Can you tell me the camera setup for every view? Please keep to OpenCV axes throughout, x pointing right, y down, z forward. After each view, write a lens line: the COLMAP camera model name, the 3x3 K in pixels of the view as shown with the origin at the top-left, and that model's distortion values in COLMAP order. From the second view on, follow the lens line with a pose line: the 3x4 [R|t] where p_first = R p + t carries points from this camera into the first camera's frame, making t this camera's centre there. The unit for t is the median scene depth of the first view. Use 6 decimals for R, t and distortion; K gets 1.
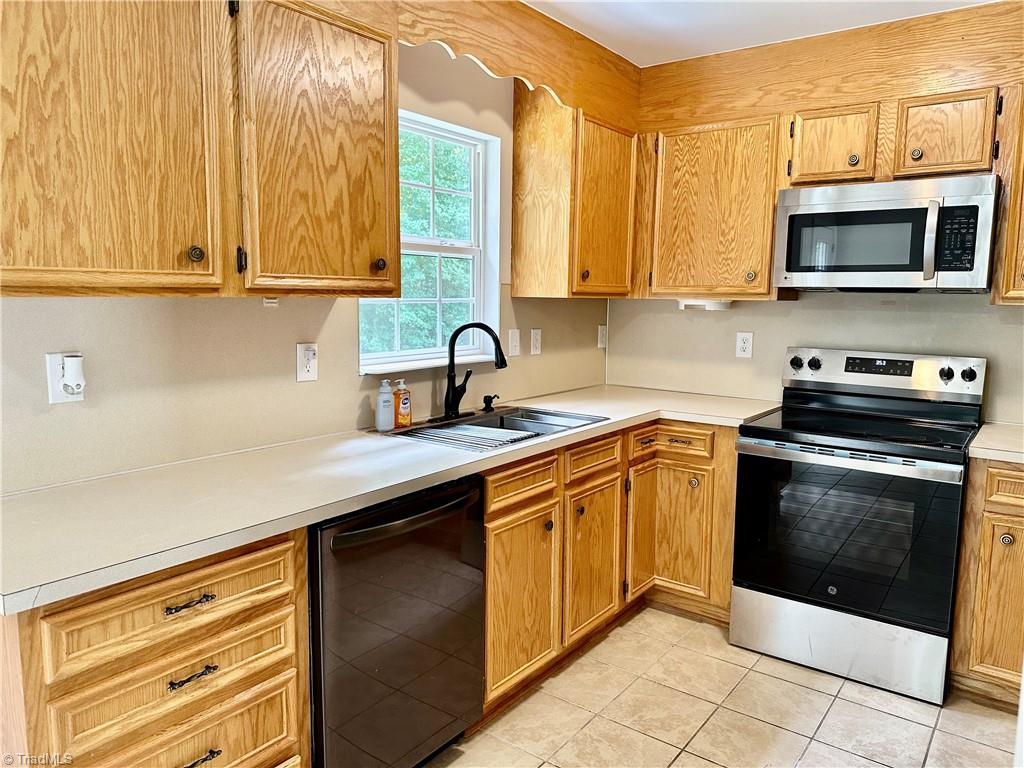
lens RADIAL K [[732.0, 0, 511.8], [0, 732.0, 381.2], [0, 0, 1]] dist [0.081635, -0.037875]
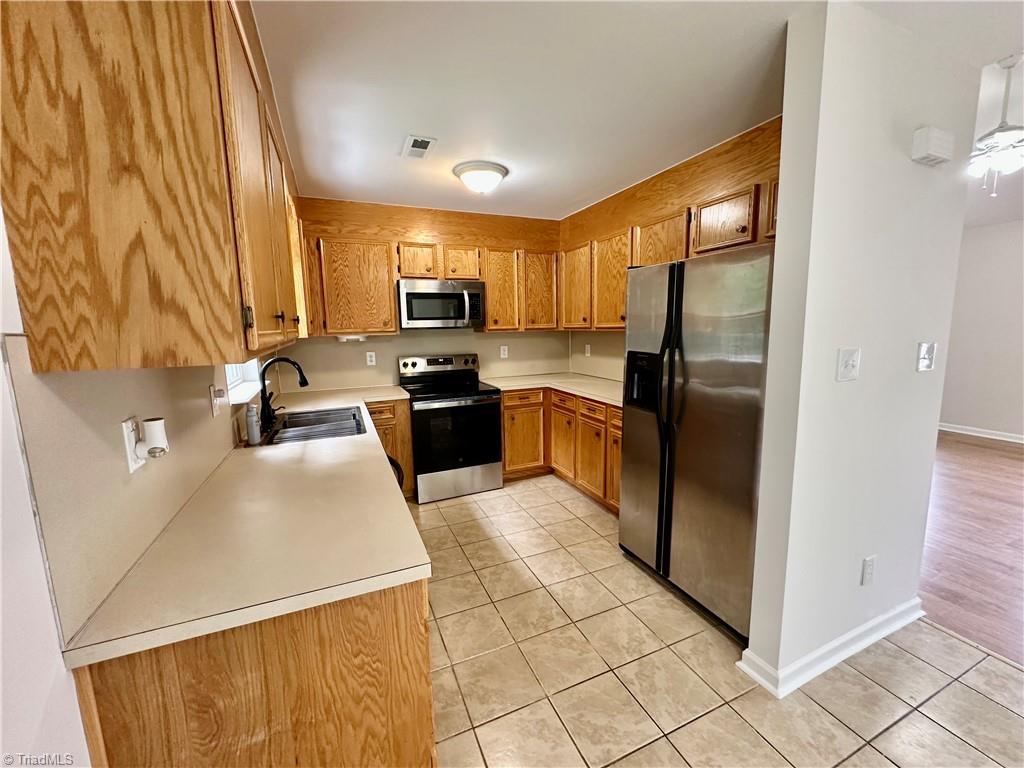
lens RADIAL K [[414.7, 0, 513.0], [0, 414.7, 386.1], [0, 0, 1]] dist [0.002358, 0.004628]
pose [[0.510166, -0.149452, 0.846992, -0.455565], [0.133007, 0.986649, 0.093981, -0.035529], [-0.849729, 0.064710, 0.523233, 0.159047]]
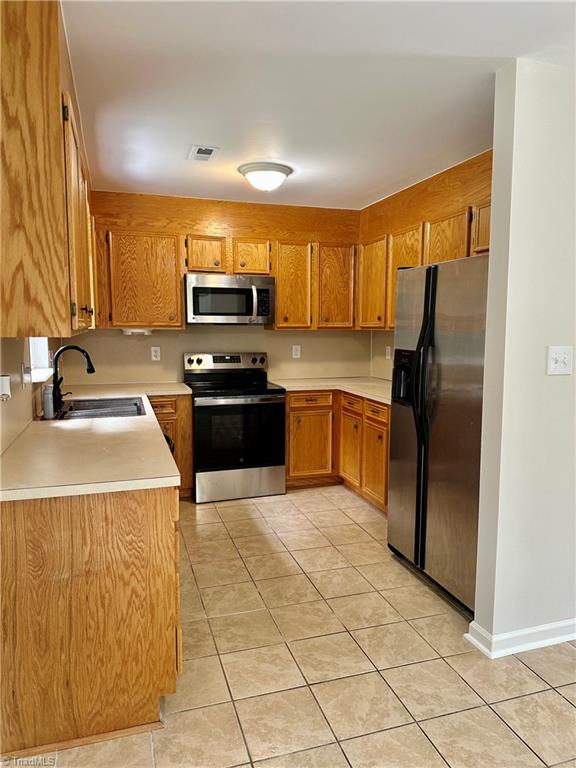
lens RADIAL K [[549.0, 0, 287.9], [0, 549.0, 390.3], [0, 0, 1]] dist [0.081635, -0.037875]
pose [[0.598344, -0.107032, 0.794059, -0.646504], [0.104204, 0.993016, 0.055330, -0.001348], [-0.794435, 0.049637, 0.605318, -0.085868]]
